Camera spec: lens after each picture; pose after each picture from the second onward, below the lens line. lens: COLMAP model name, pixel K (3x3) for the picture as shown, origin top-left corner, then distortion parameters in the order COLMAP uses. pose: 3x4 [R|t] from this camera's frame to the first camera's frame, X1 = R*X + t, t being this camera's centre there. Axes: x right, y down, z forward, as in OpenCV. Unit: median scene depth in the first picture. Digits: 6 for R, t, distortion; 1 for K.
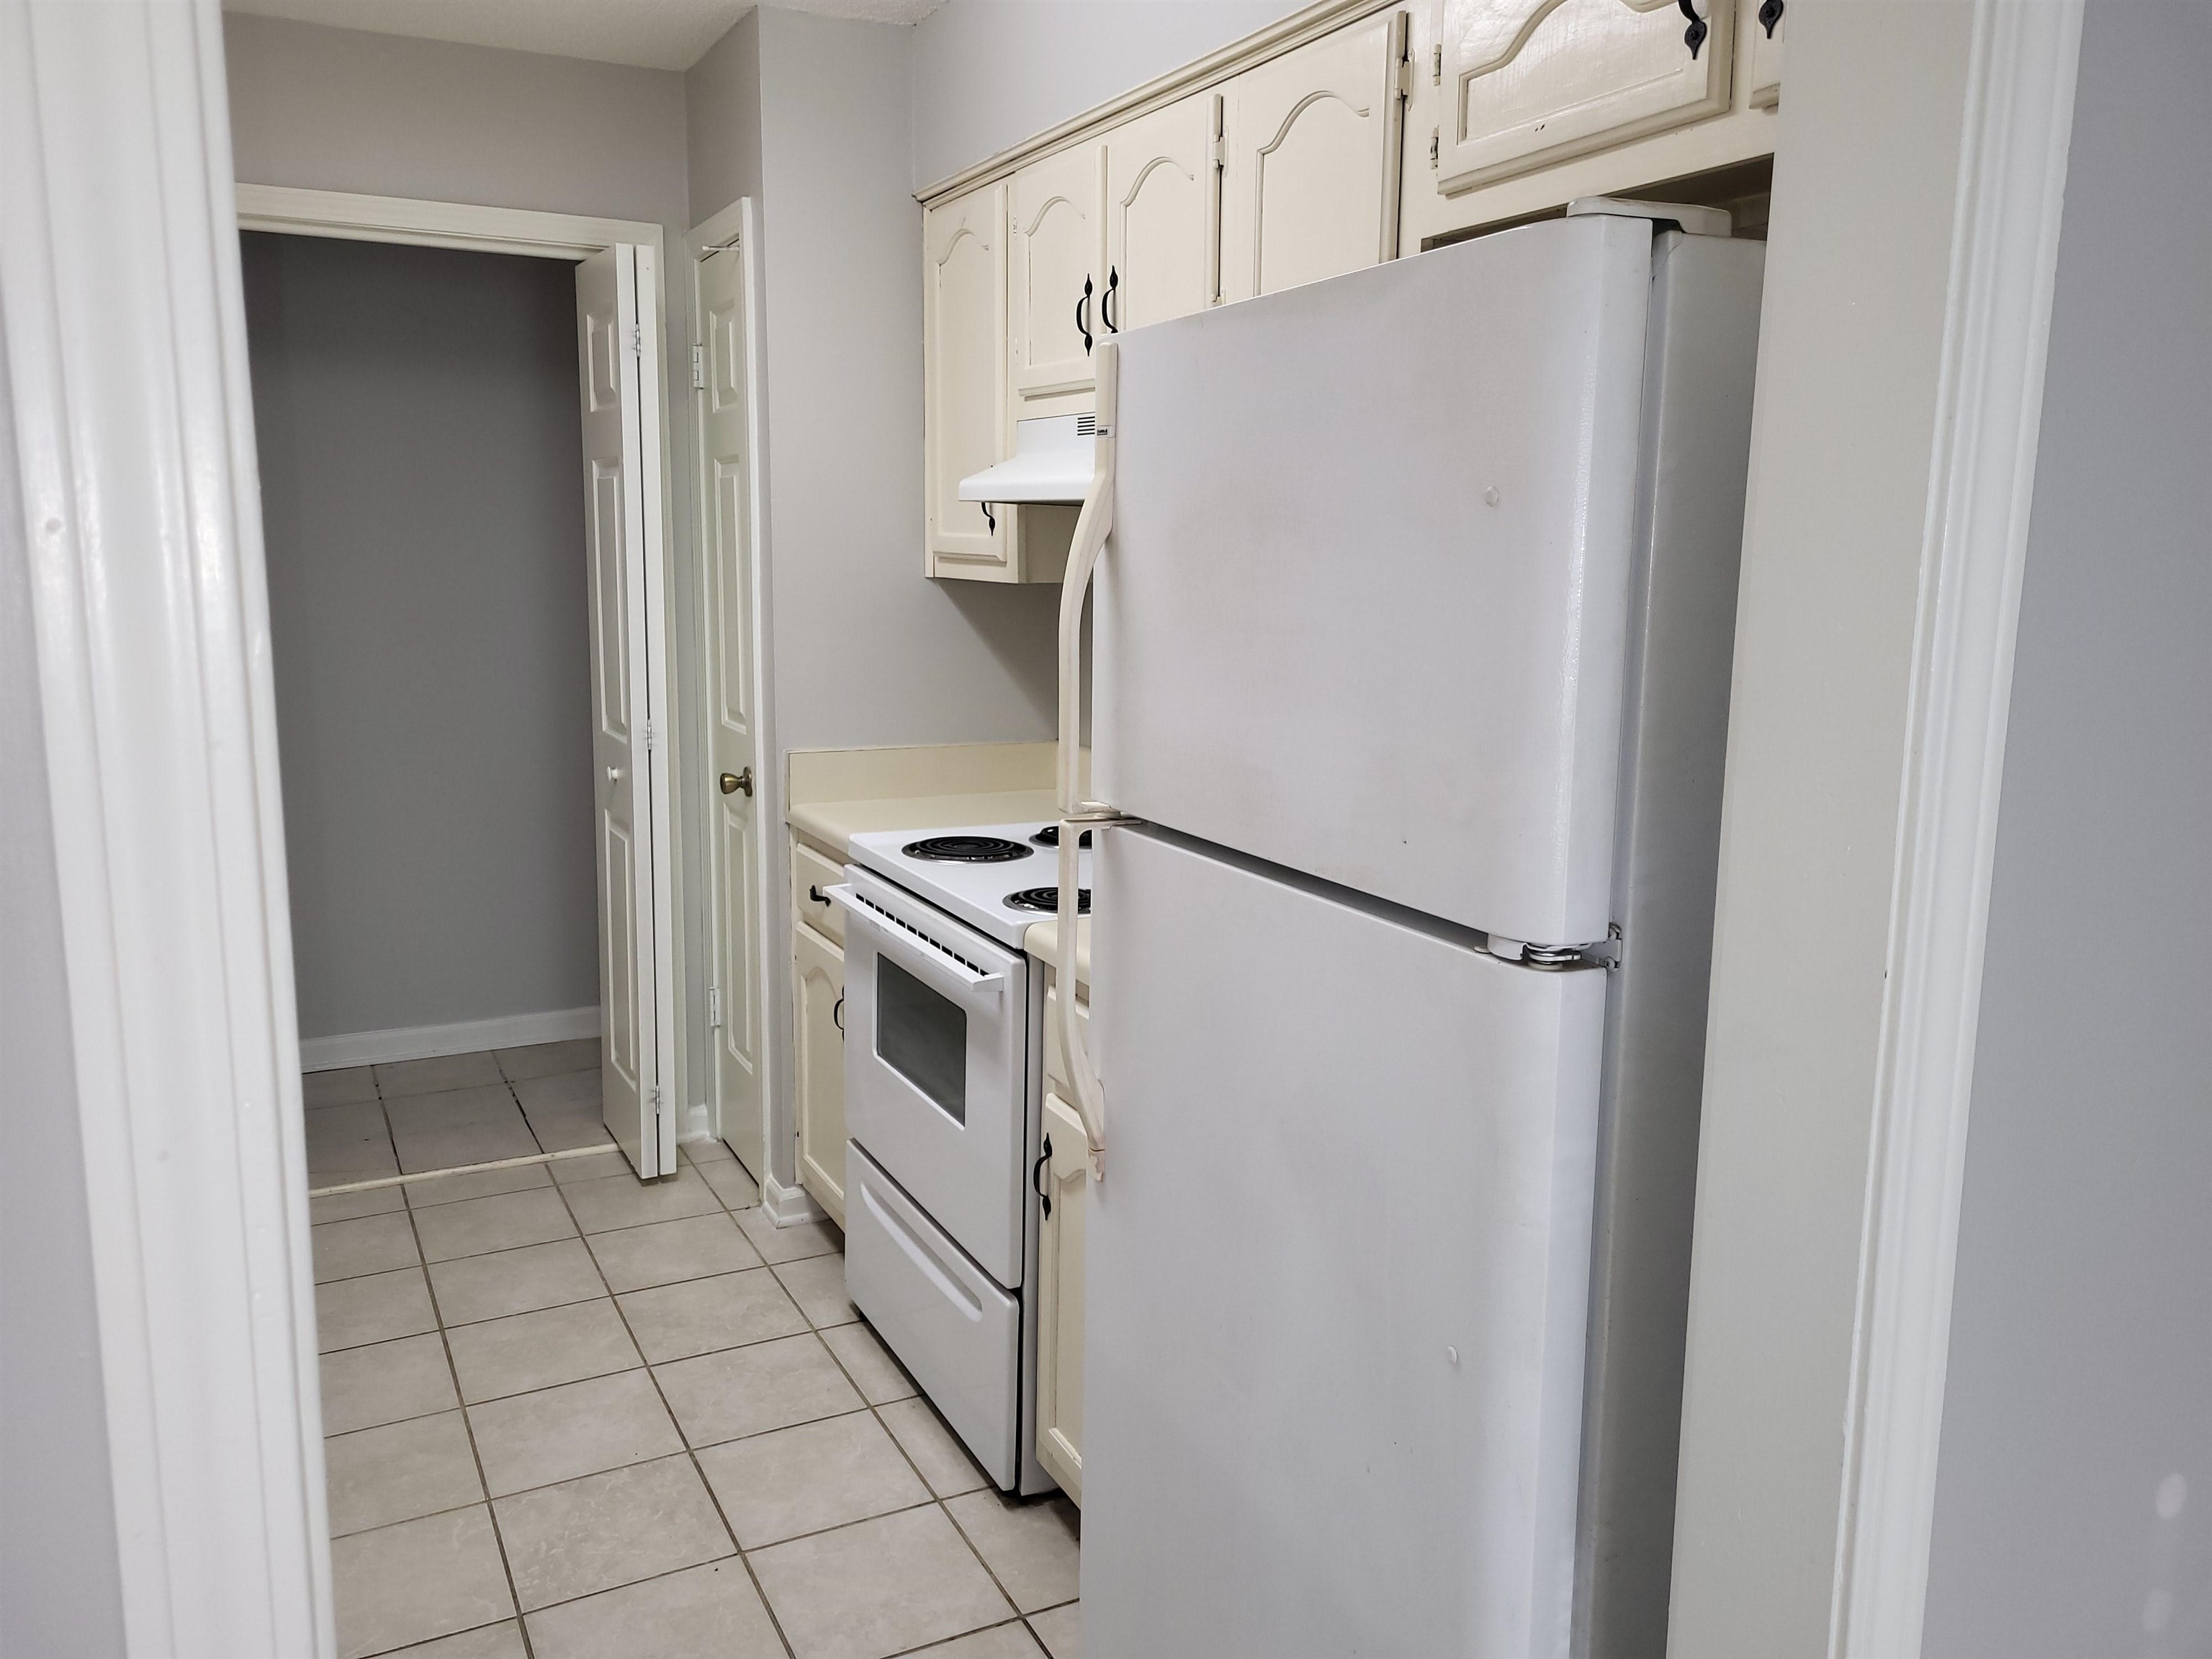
lens RADIAL K [[1706.9, 0, 1101.1], [0, 1706.9, 819.7], [0, 0, 1]] dist [0.035786, -0.003912]
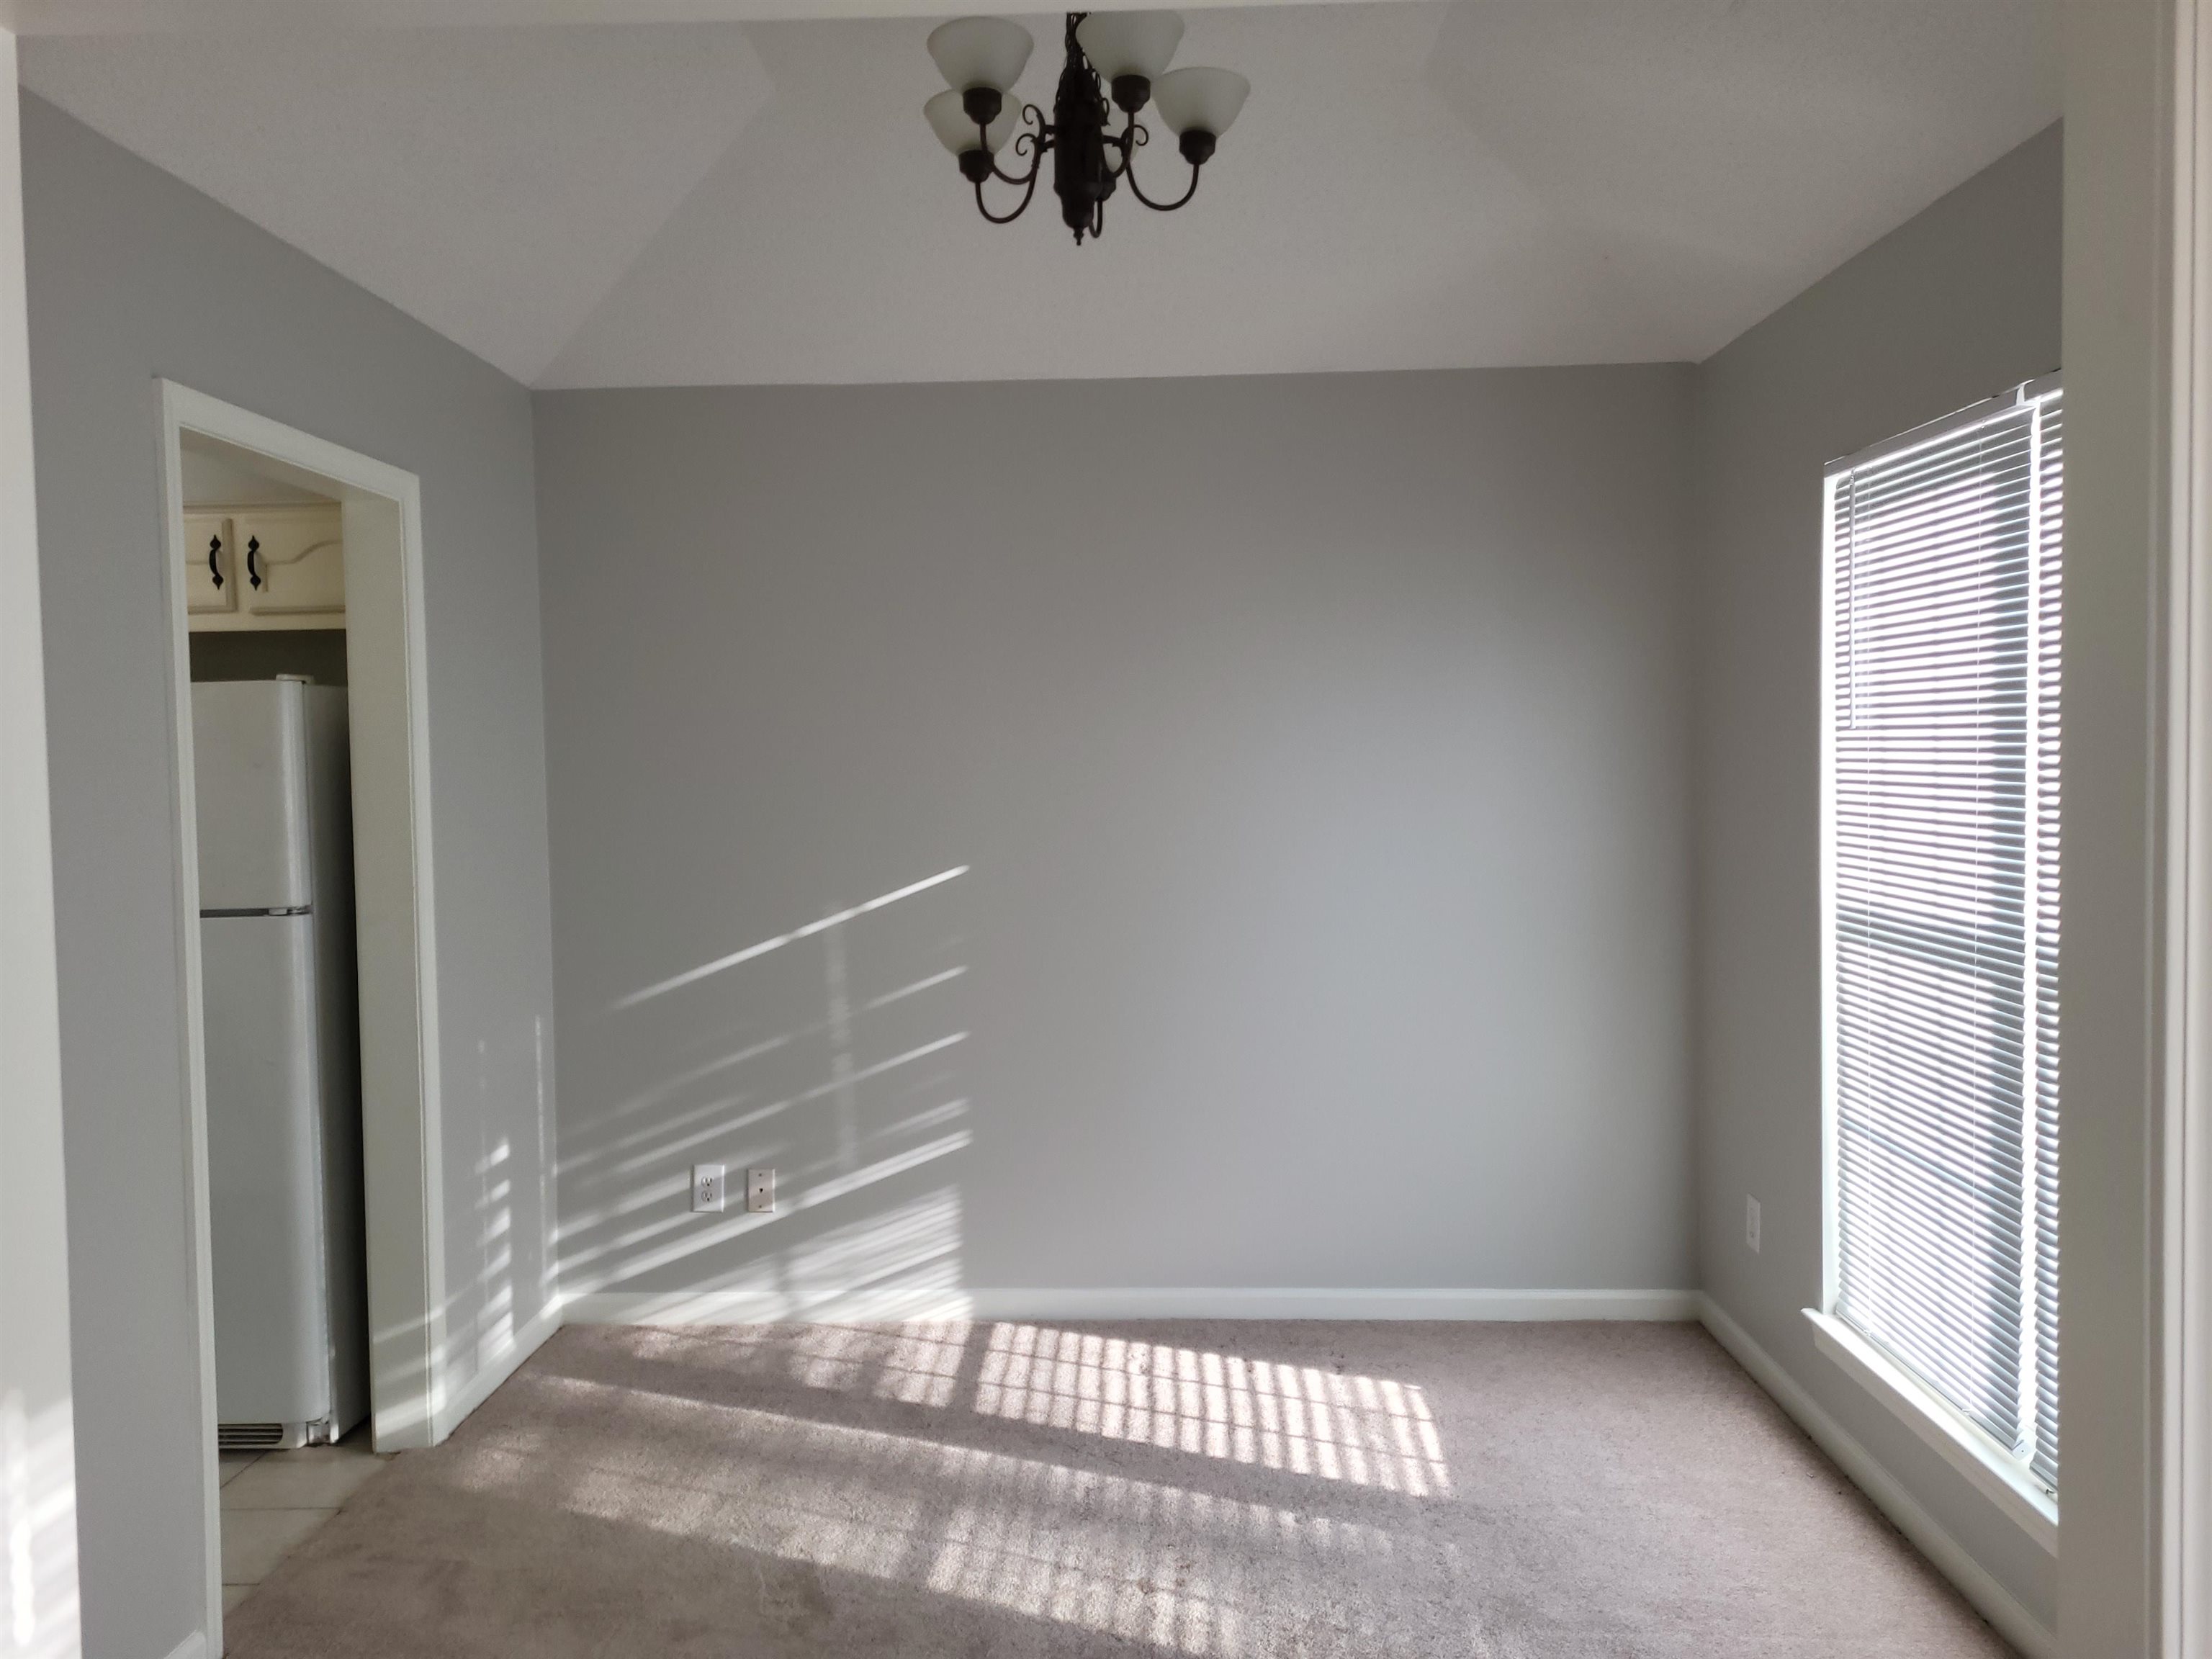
lens RADIAL K [[1706.9, 0, 1103.9], [0, 1706.9, 838.3], [0, 0, 1]] dist [0.035786, -0.003912]
pose [[0.479445, -0.060414, 0.875490, -0.411203], [0.160654, 0.986810, -0.019883, 0.057974], [-0.862742, 0.150184, 0.482827, -0.416907]]
